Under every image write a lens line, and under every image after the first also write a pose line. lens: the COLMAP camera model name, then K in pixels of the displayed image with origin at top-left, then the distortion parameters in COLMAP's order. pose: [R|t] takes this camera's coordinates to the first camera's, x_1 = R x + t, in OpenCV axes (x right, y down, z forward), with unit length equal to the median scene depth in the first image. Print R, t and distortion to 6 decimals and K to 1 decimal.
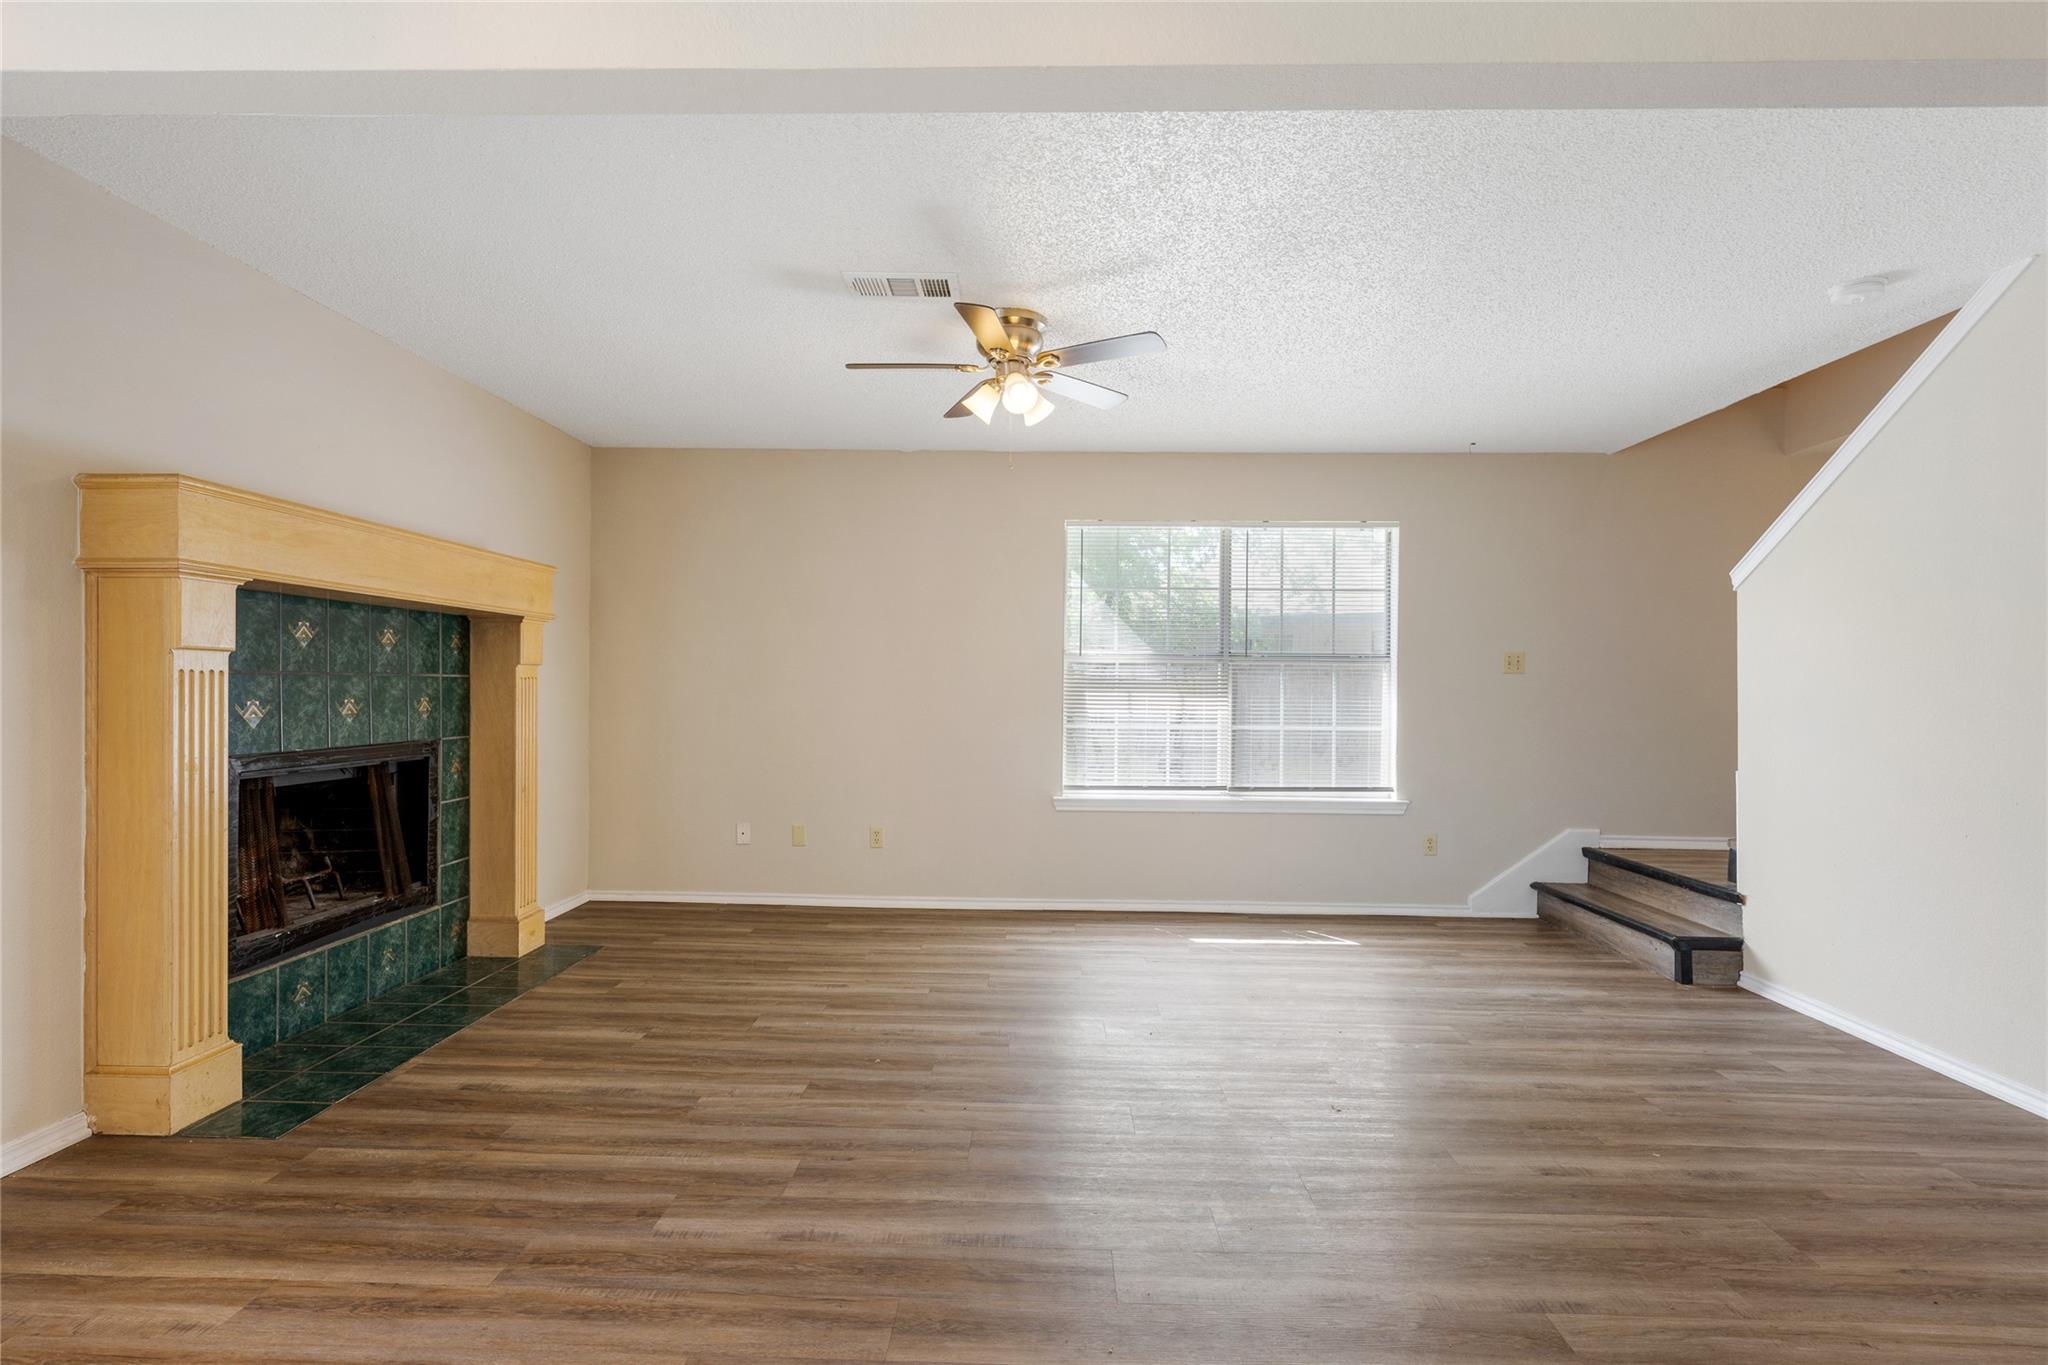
lens RADIAL K [[987.3, 0, 1020.6], [0, 987.3, 676.0], [0, 0, 1]] dist [0.005166, 0.001578]
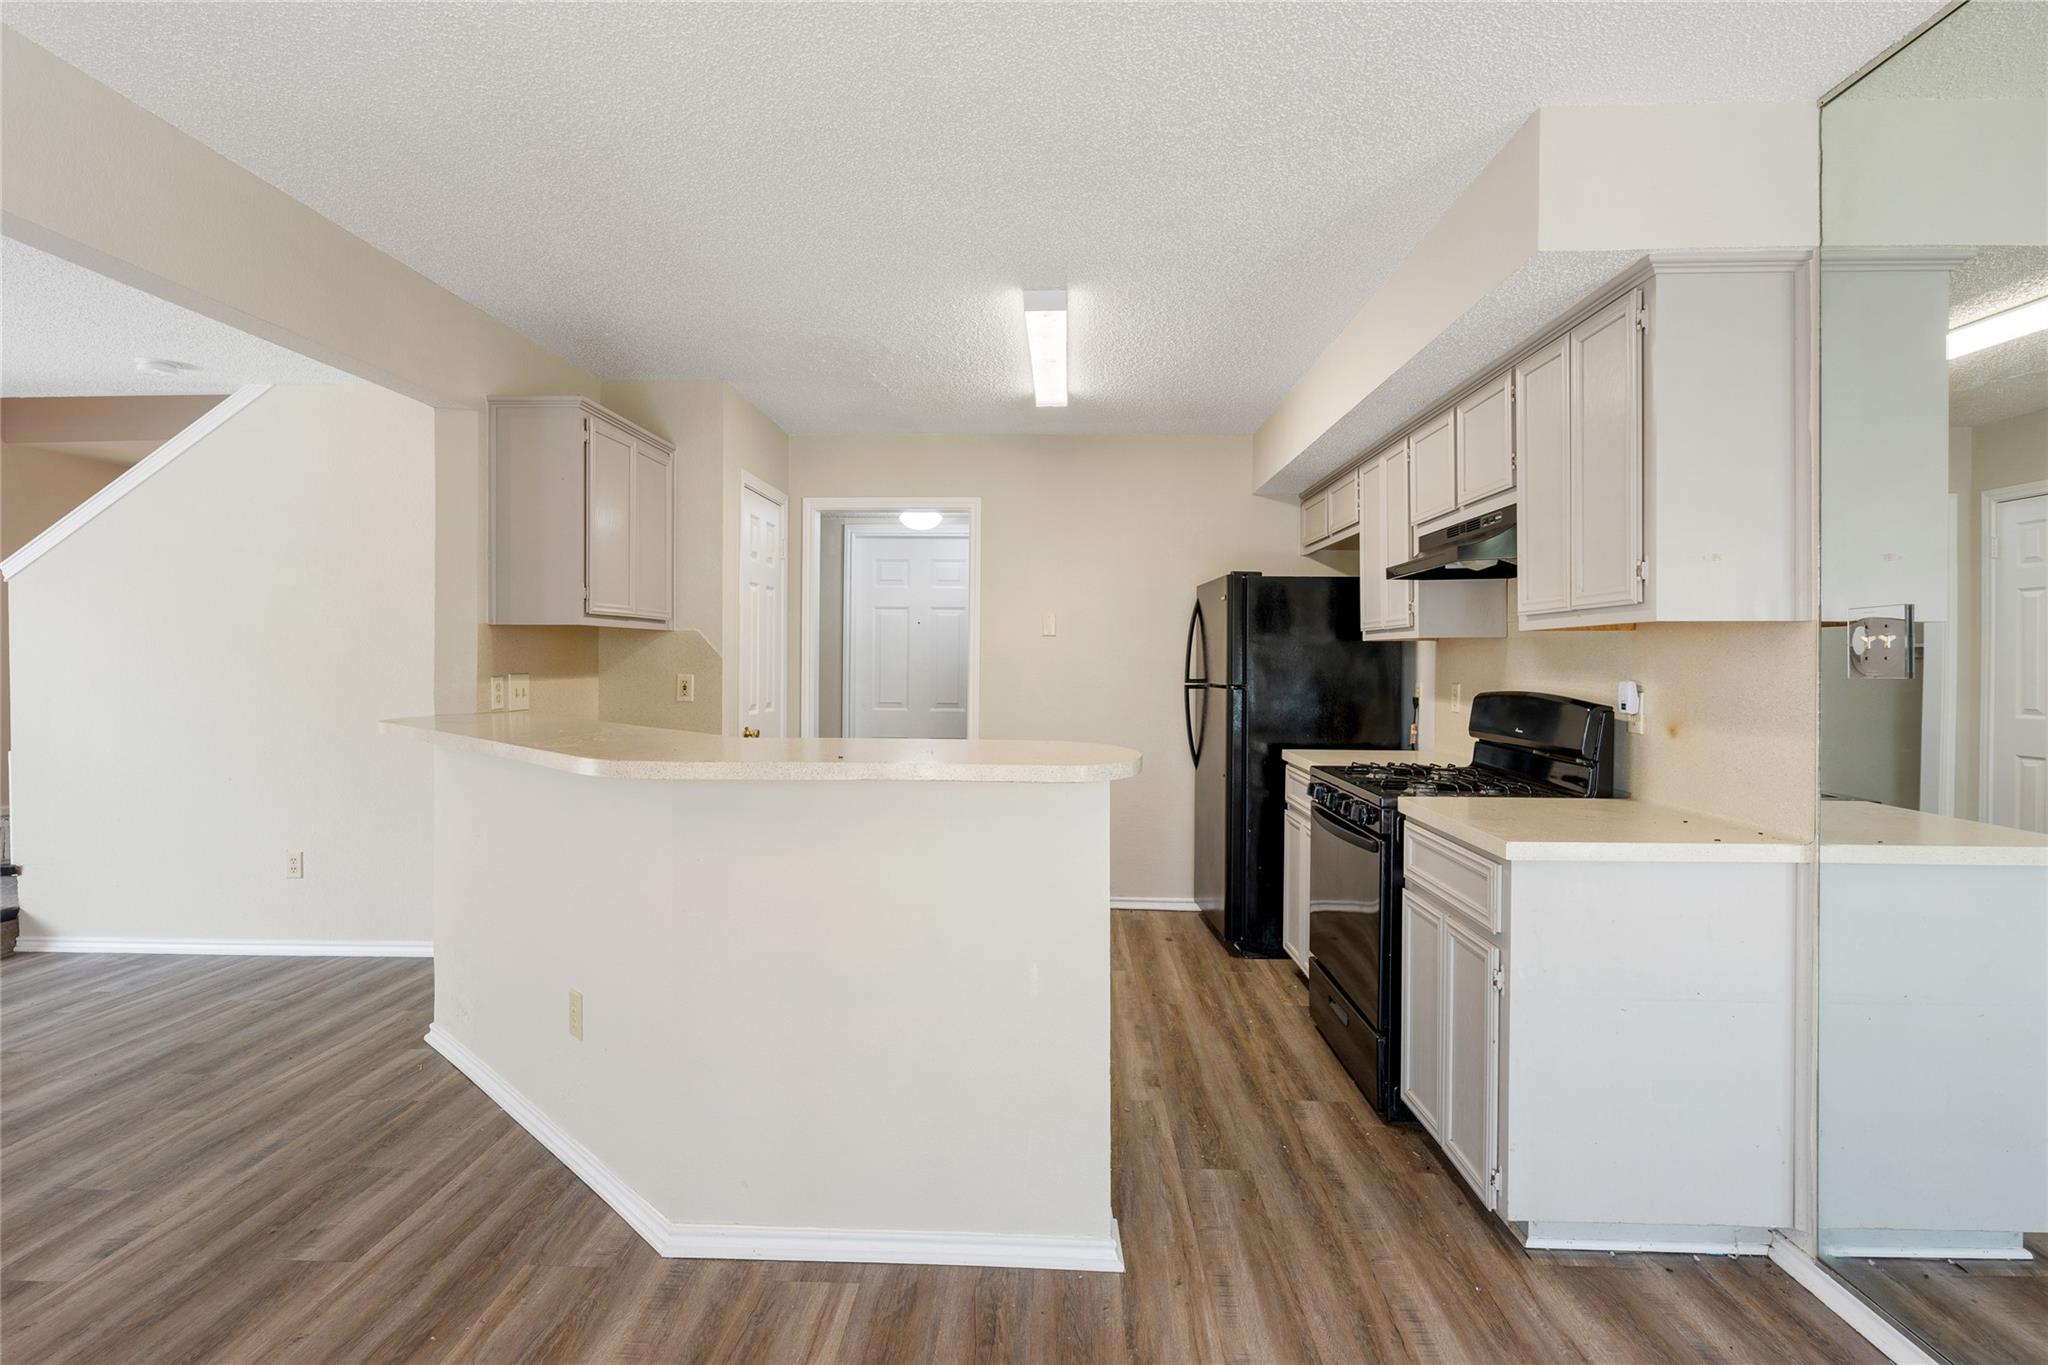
lens RADIAL K [[987.3, 0, 1033.6], [0, 987.3, 669.2], [0, 0, 1]] dist [0.005166, 0.001578]
pose [[0.012980, -0.020982, 0.999696, -0.457841], [-0.014379, 0.999673, 0.021168, -0.045286], [-0.999812, -0.014649, 0.012674, -0.160398]]
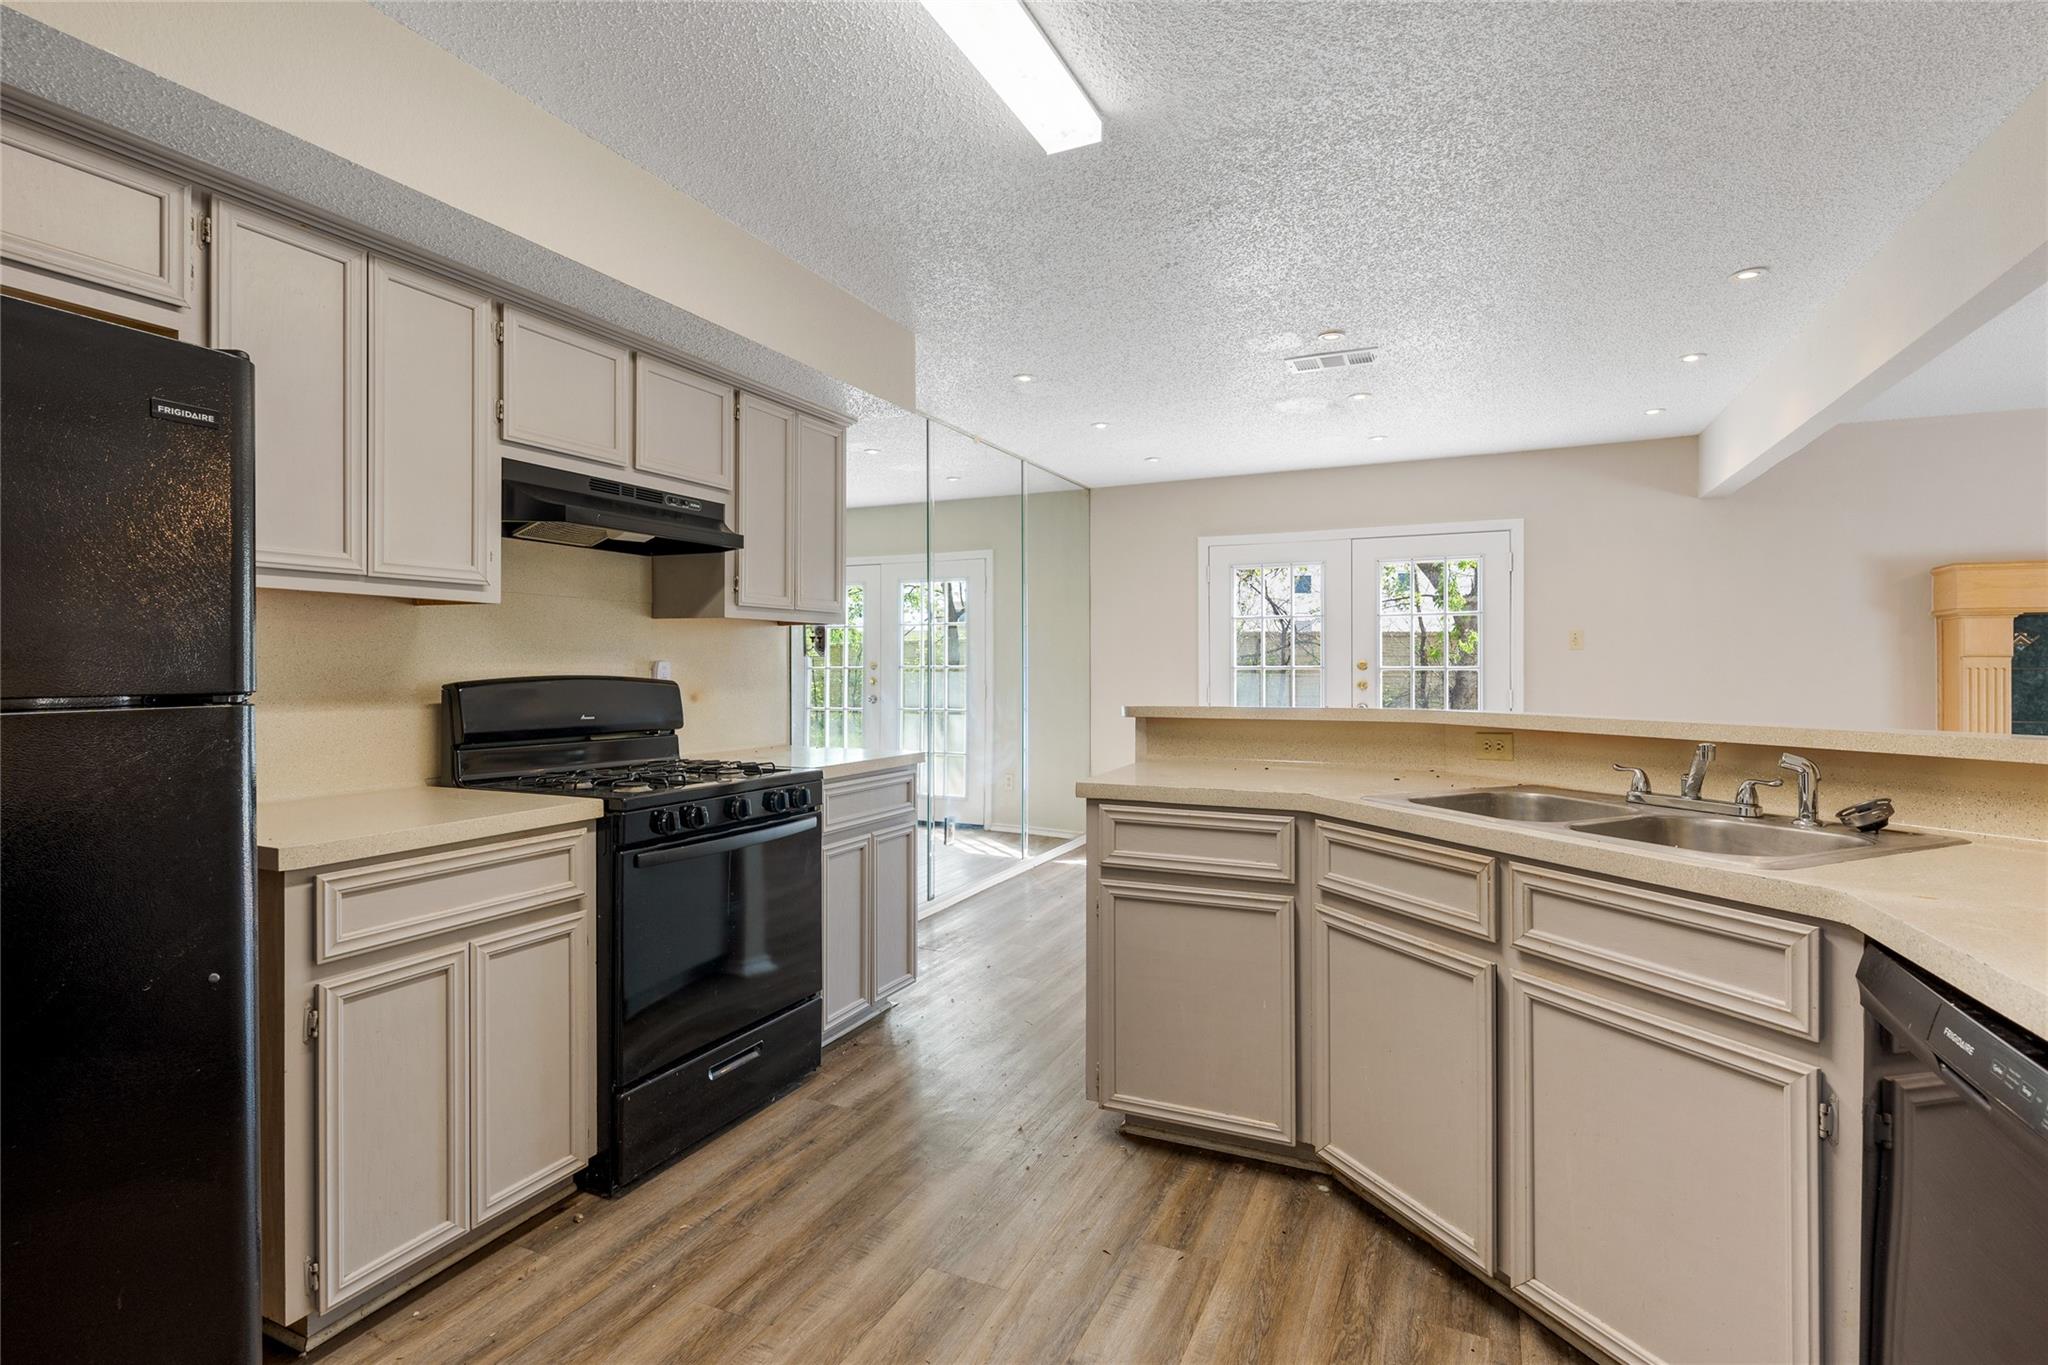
lens RADIAL K [[948.4, 0, 1029.7], [0, 948.4, 663.2], [0, 0, 1]] dist [-0.000564, -0.002000]
pose [[-0.415819, -0.011549, -0.909374, 1.294083], [0.007609, 0.999840, -0.016177, 0.001089], [0.909415, -0.013646, -0.415665, 0.118371]]
